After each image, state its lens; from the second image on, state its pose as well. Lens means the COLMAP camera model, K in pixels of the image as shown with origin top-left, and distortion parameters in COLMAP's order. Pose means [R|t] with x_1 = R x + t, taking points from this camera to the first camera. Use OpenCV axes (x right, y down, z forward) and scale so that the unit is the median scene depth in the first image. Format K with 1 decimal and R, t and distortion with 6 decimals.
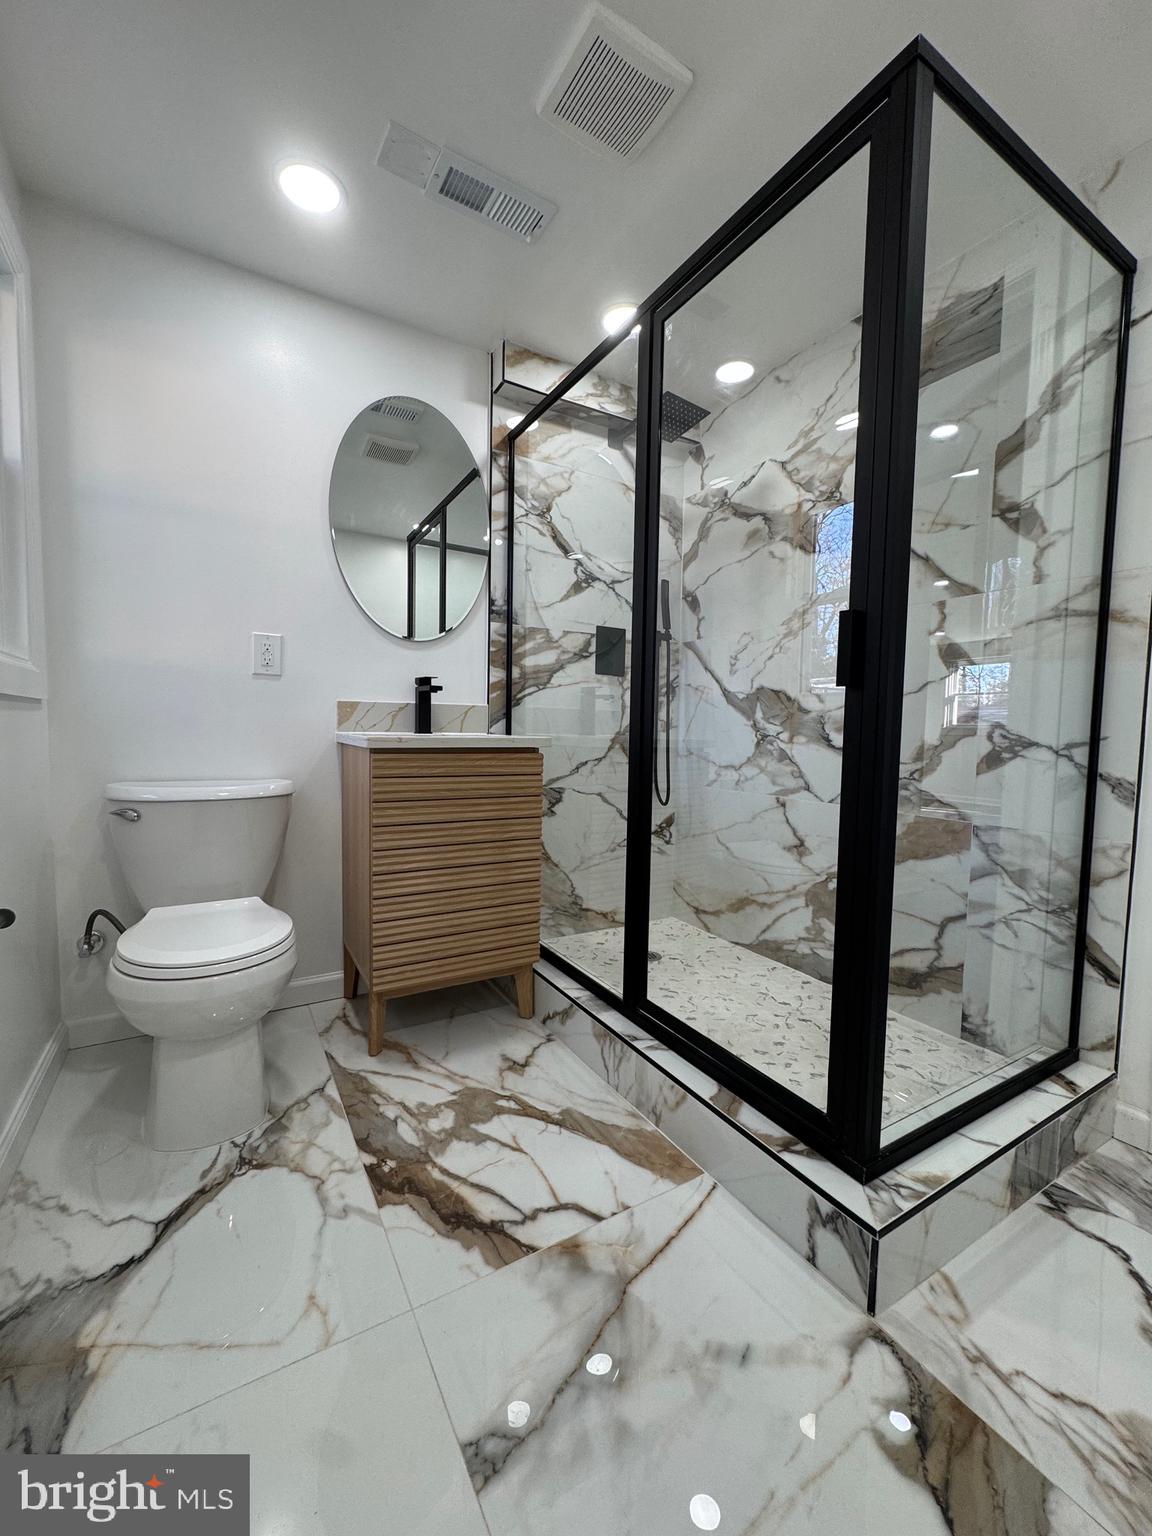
lens RADIAL K [[609.1, 0, 575.8], [0, 609.1, 767.9], [0, 0, 1]] dist [-0.001653, 0.000107]
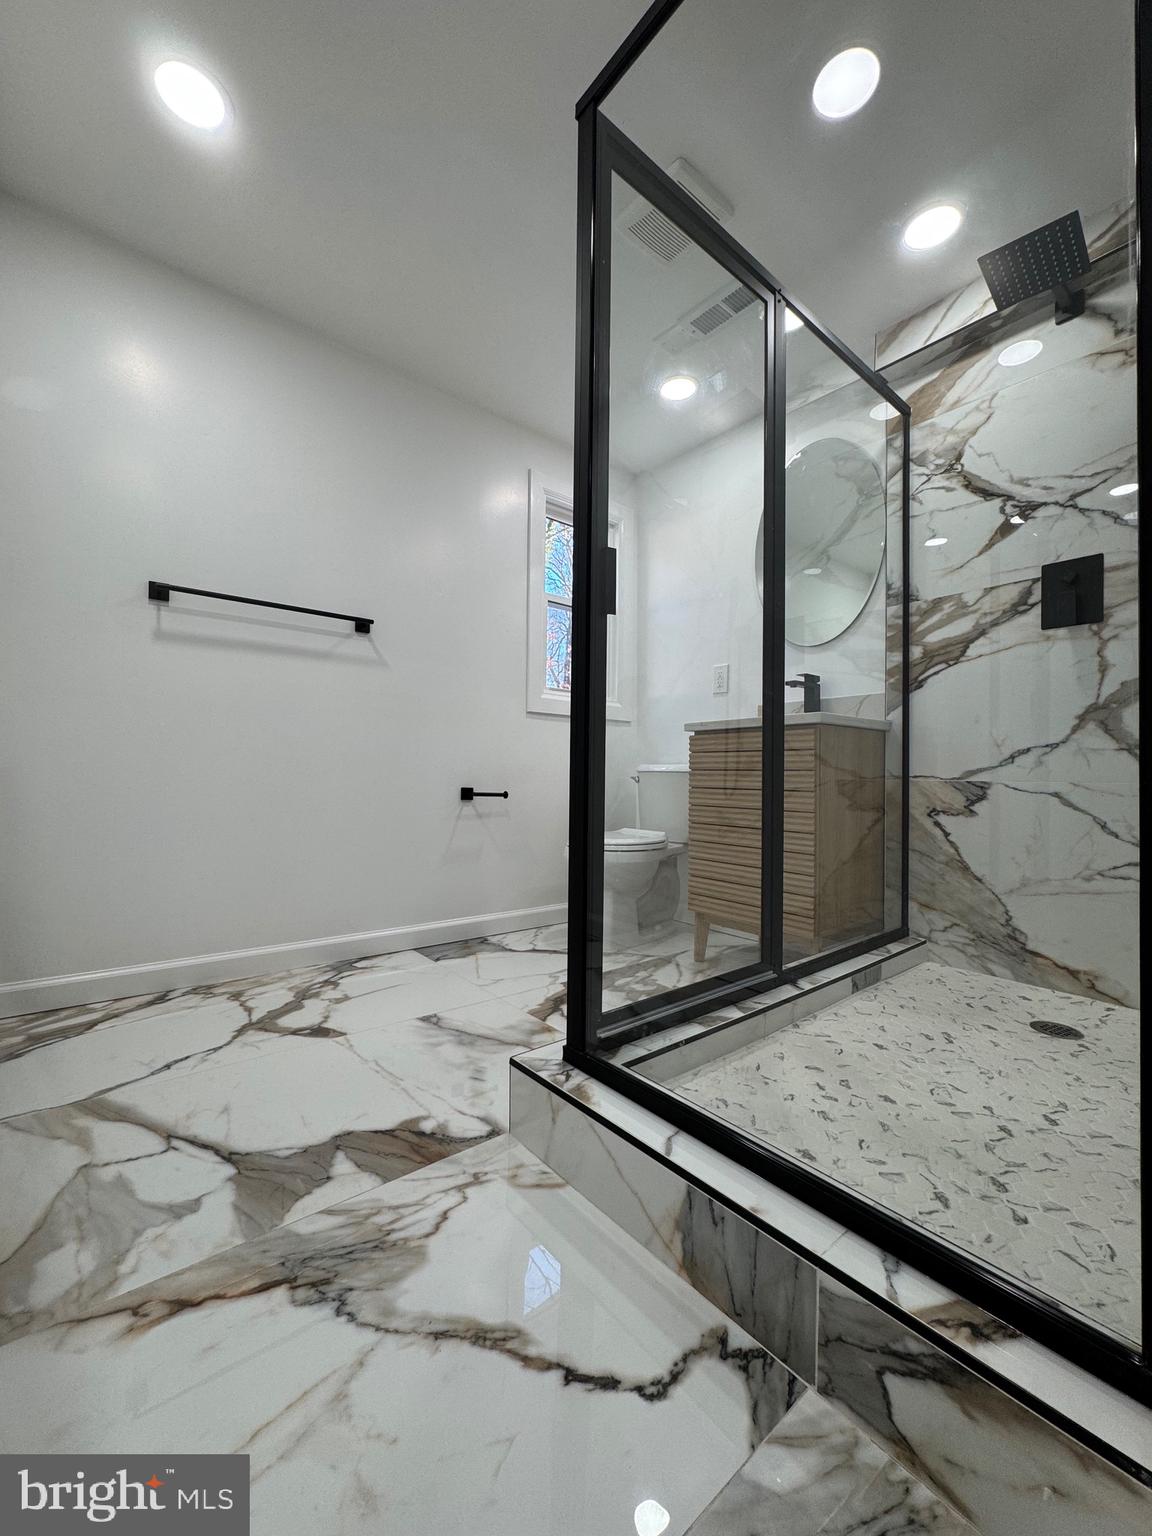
lens RADIAL K [[609.1, 0, 575.2], [0, 609.1, 767.6], [0, 0, 1]] dist [-0.001653, 0.000107]
pose [[0.159022, -0.030914, -0.986791, 0.727422], [-0.071718, 0.996507, -0.042776, 0.092590], [0.984667, 0.077573, 0.156250, 0.370872]]
